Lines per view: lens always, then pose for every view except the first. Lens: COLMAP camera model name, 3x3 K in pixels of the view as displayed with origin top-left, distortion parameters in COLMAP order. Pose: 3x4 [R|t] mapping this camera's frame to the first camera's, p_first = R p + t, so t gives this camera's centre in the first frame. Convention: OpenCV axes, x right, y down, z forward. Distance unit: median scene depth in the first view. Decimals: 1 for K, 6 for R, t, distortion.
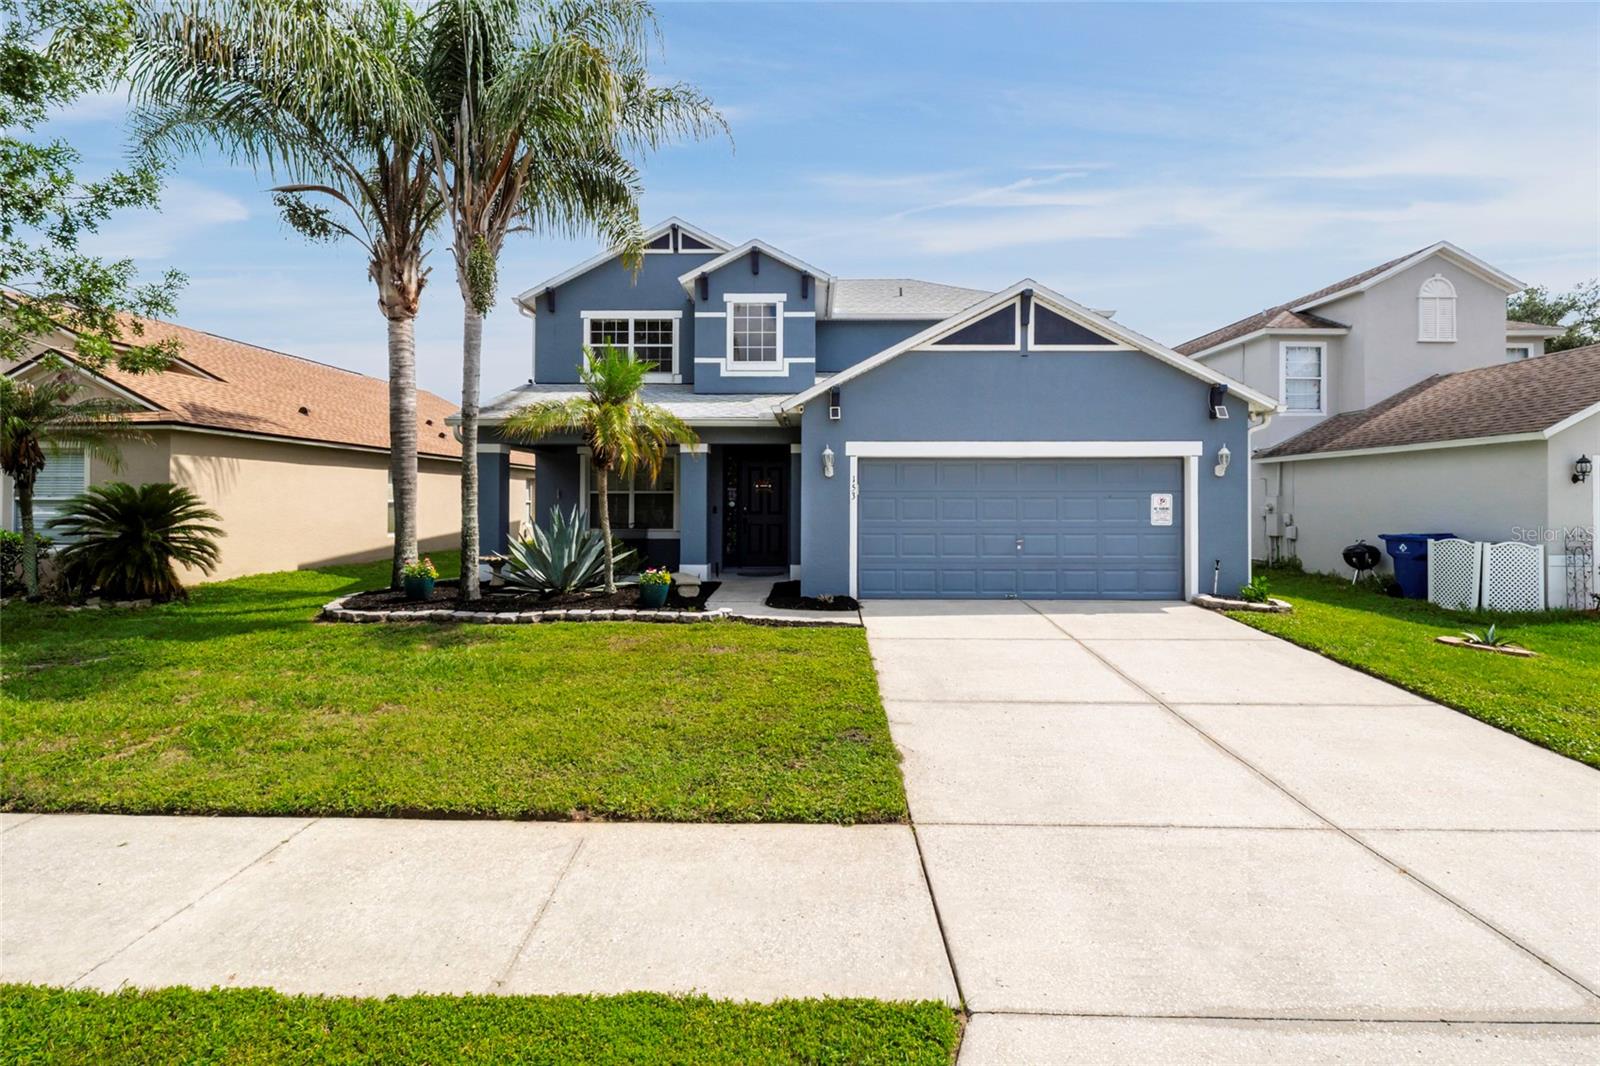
lens RADIAL K [[753.5, 0, 802.2], [0, 753.5, 495.2], [0, 0, 1]] dist [-0.000604, -0.000585]
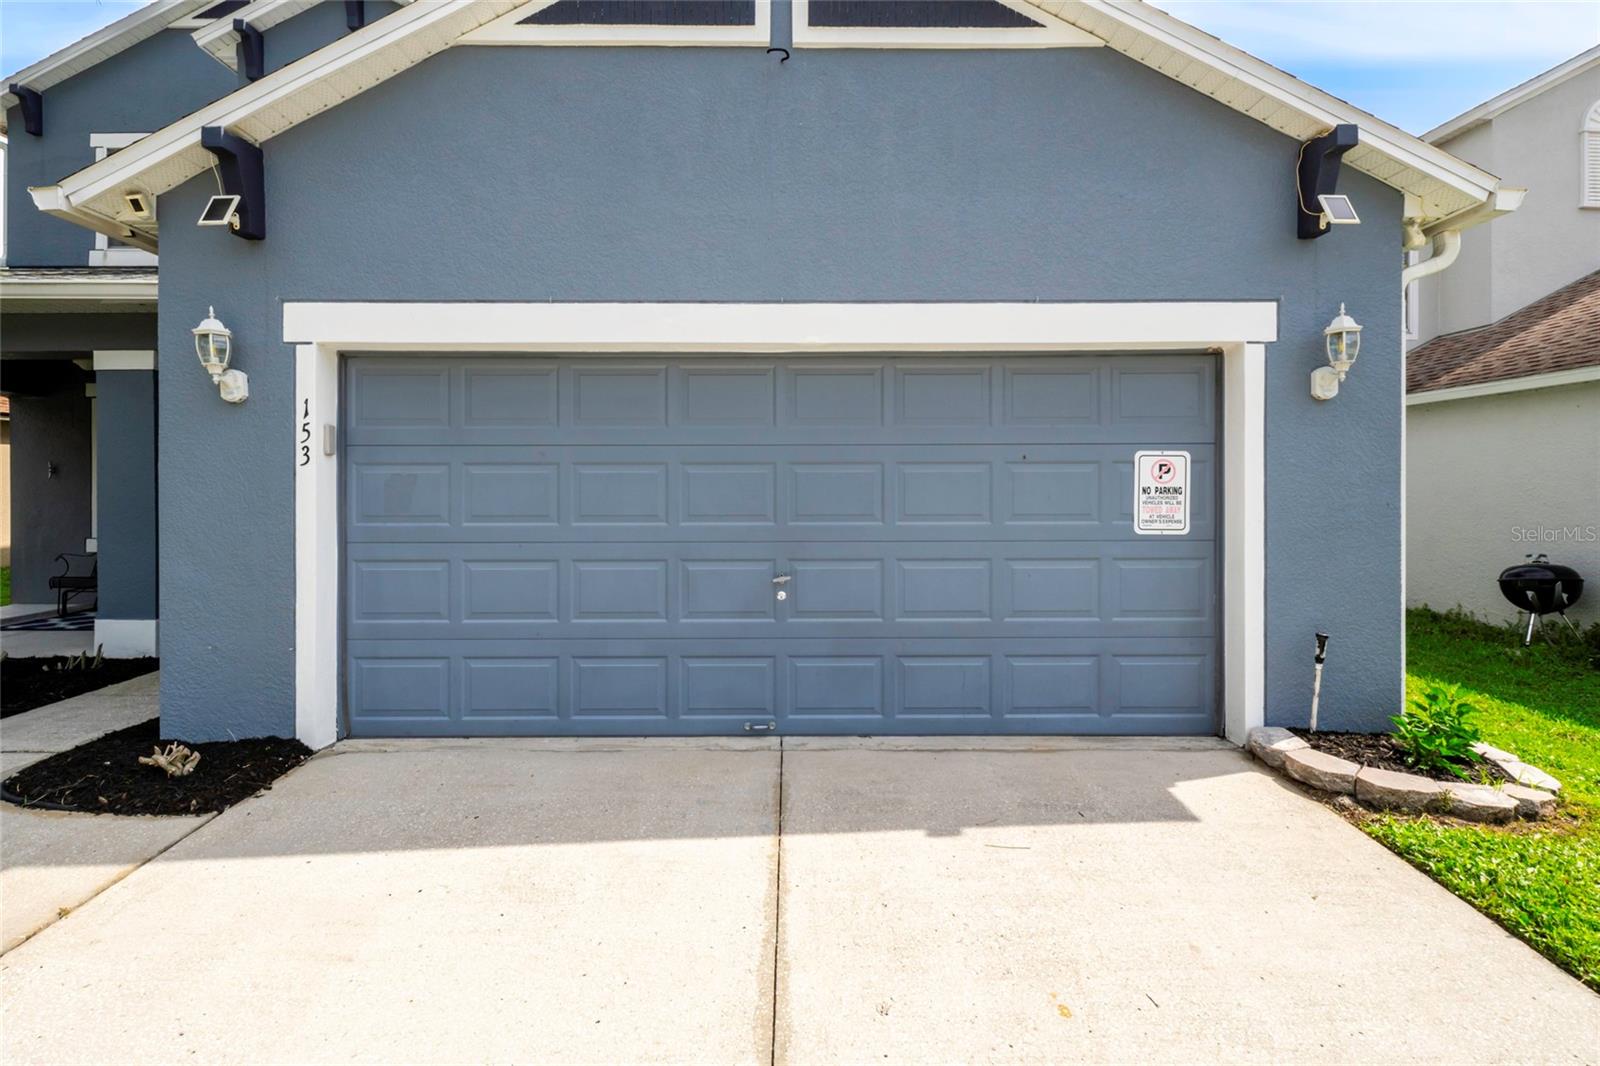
lens RADIAL K [[742.6, 0, 799.4], [0, 742.6, 496.3], [0, 0, 1]] dist [0.000916, -0.000187]
pose [[0.999714, -0.002943, 0.023727, 0.293846], [0.002616, 0.999901, 0.013802, 0.015517], [-0.023765, -0.013736, 0.999623, 0.647462]]
